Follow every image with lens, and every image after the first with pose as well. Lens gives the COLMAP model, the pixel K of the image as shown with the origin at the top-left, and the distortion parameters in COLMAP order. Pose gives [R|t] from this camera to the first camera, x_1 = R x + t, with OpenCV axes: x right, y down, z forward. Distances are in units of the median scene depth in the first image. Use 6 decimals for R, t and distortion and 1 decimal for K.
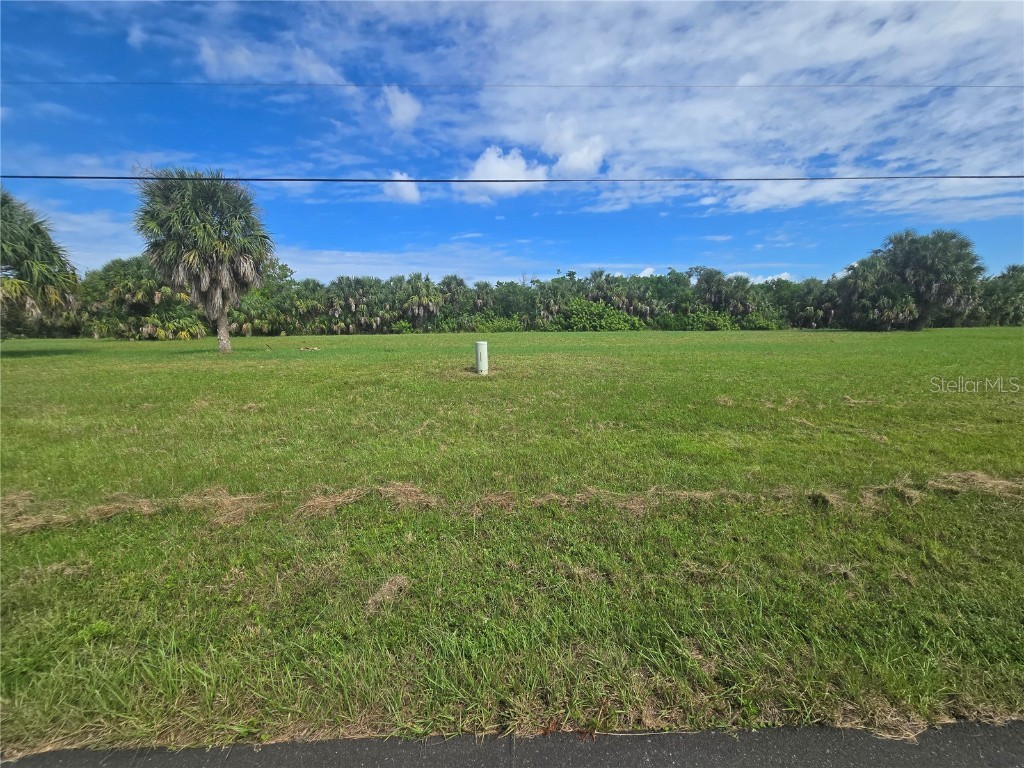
lens RADIAL K [[424.9, 0, 520.9], [0, 424.9, 394.3], [0, 0, 1]] dist [-0.001167, -0.002807]
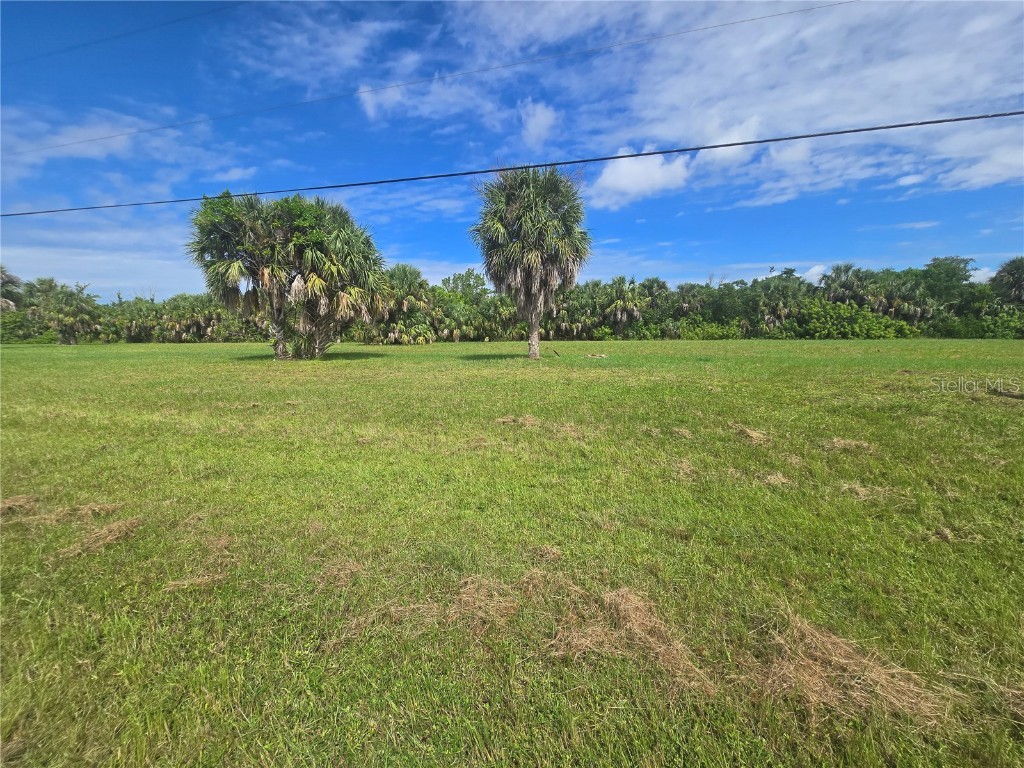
lens RADIAL K [[425.1, 0, 502.7], [0, 425.1, 388.5], [0, 0, 1]] dist [0.002137, -0.005322]
pose [[0.947651, 0.042433, -0.316475, -0.036240], [-0.052026, 0.998405, -0.021922, -0.000663], [0.315040, 0.037239, 0.948347, 0.006998]]
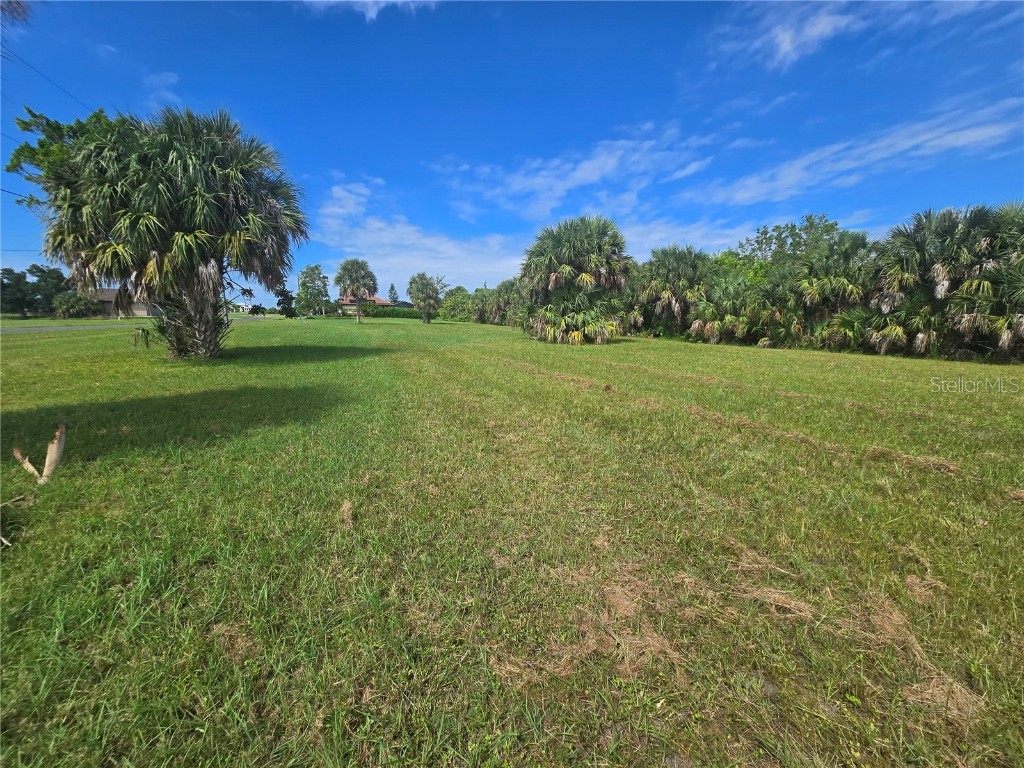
lens RADIAL K [[407.4, 0, 529.8], [0, 407.4, 396.4], [0, 0, 1]] dist [0.005982, -0.004958]
pose [[0.312051, 0.199859, -0.928806, -0.028822], [-0.181403, 0.972171, 0.148244, -0.018671], [0.932586, 0.122229, 0.339622, 0.103975]]
